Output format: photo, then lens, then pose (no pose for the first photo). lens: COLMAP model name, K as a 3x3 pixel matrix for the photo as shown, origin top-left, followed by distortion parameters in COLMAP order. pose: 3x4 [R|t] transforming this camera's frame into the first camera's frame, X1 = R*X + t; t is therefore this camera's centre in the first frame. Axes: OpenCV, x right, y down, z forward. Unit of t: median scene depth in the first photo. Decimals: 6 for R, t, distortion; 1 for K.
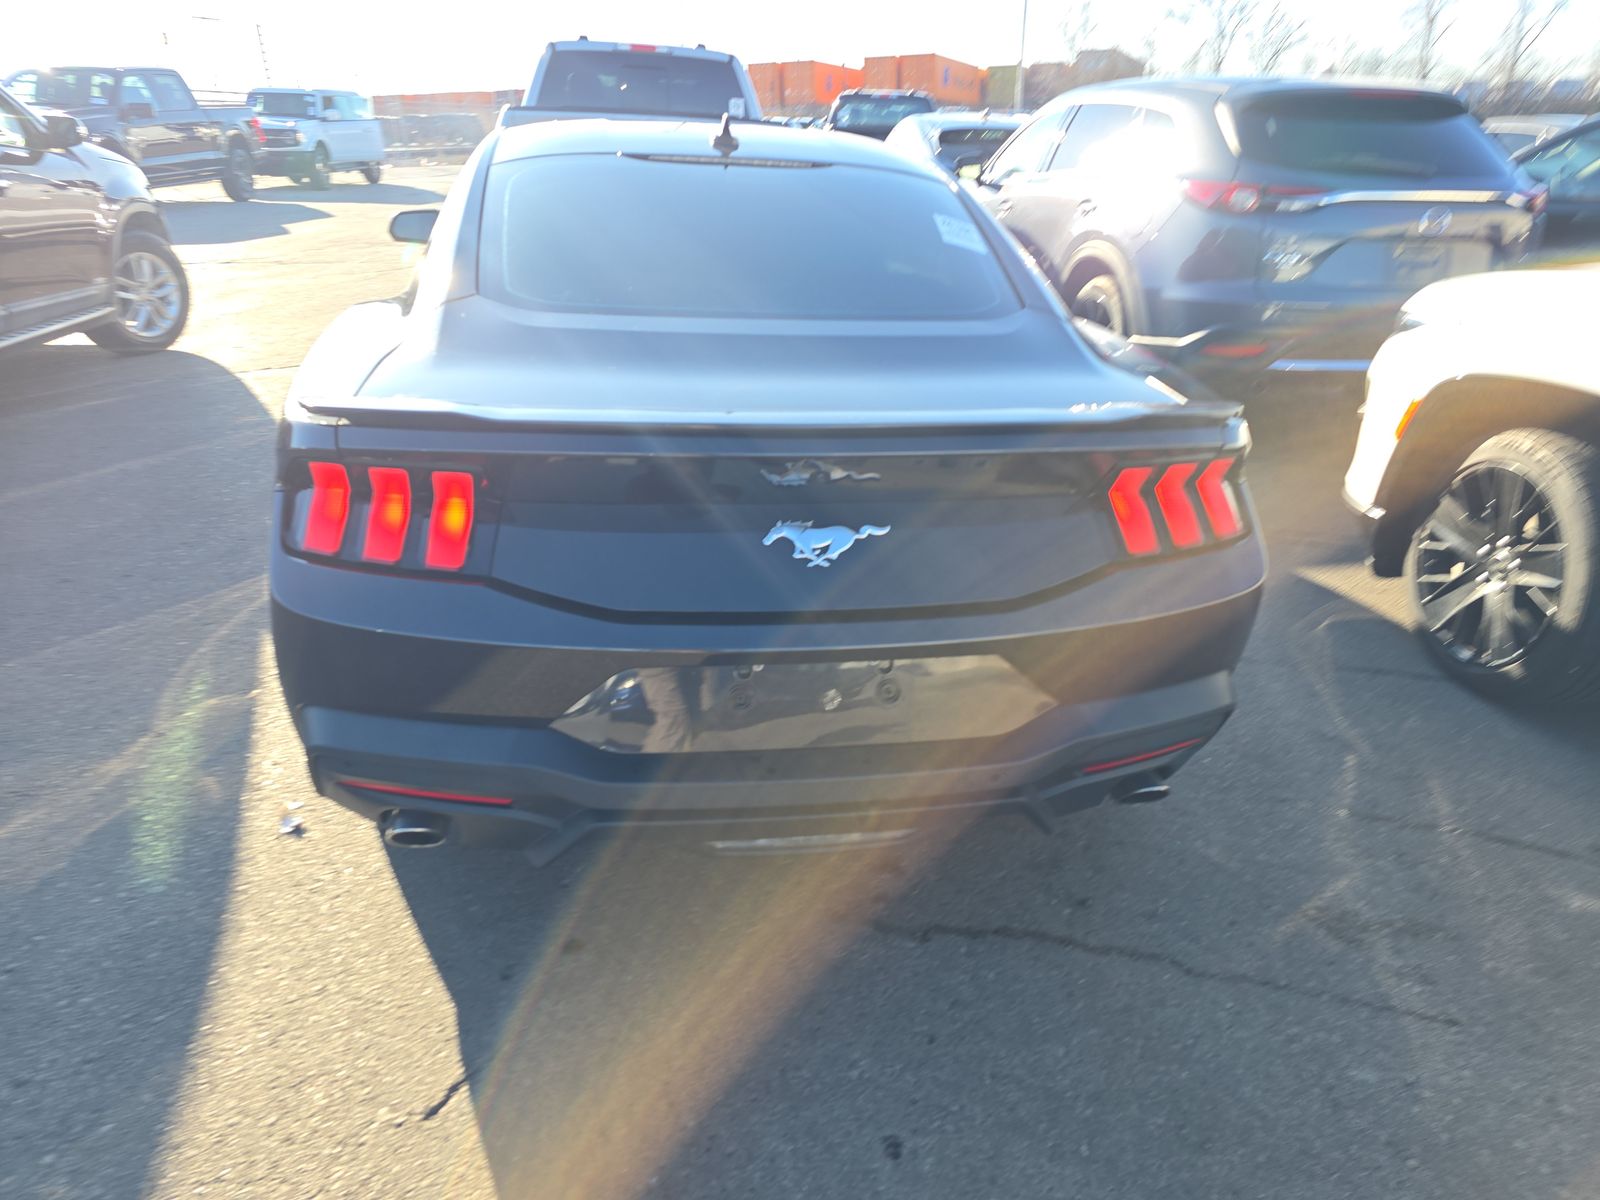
lens RADIAL K [[1066.4, 0, 800.0], [0, 1066.4, 600.0], [0, 0, 1]] dist [0.070402, -0.067054]
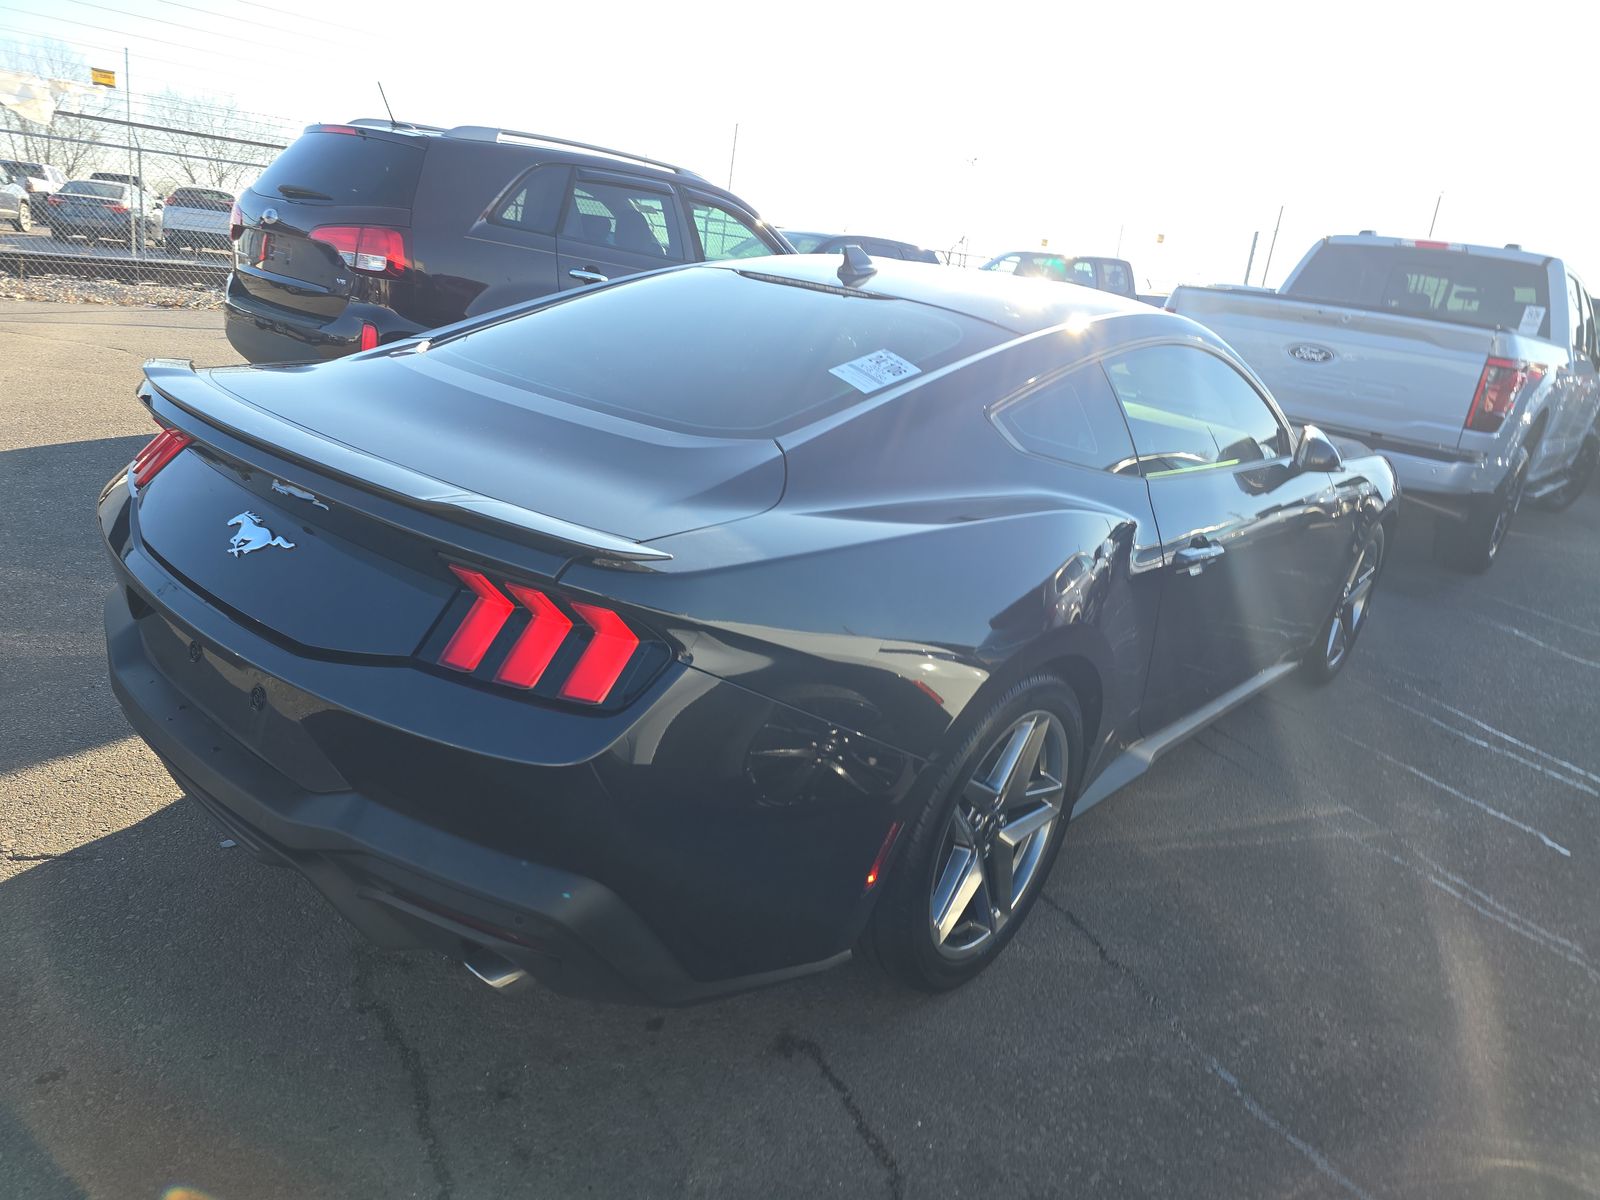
lens RADIAL K [[1066.4, 0, 800.0], [0, 1066.4, 600.0], [0, 0, 1]] dist [0.070402, -0.067054]
pose [[0.648235, 0.280026, -0.708080, 0.941260], [-0.393158, 0.919463, 0.003693, -0.174018], [0.652088, 0.275994, 0.706122, 0.470975]]
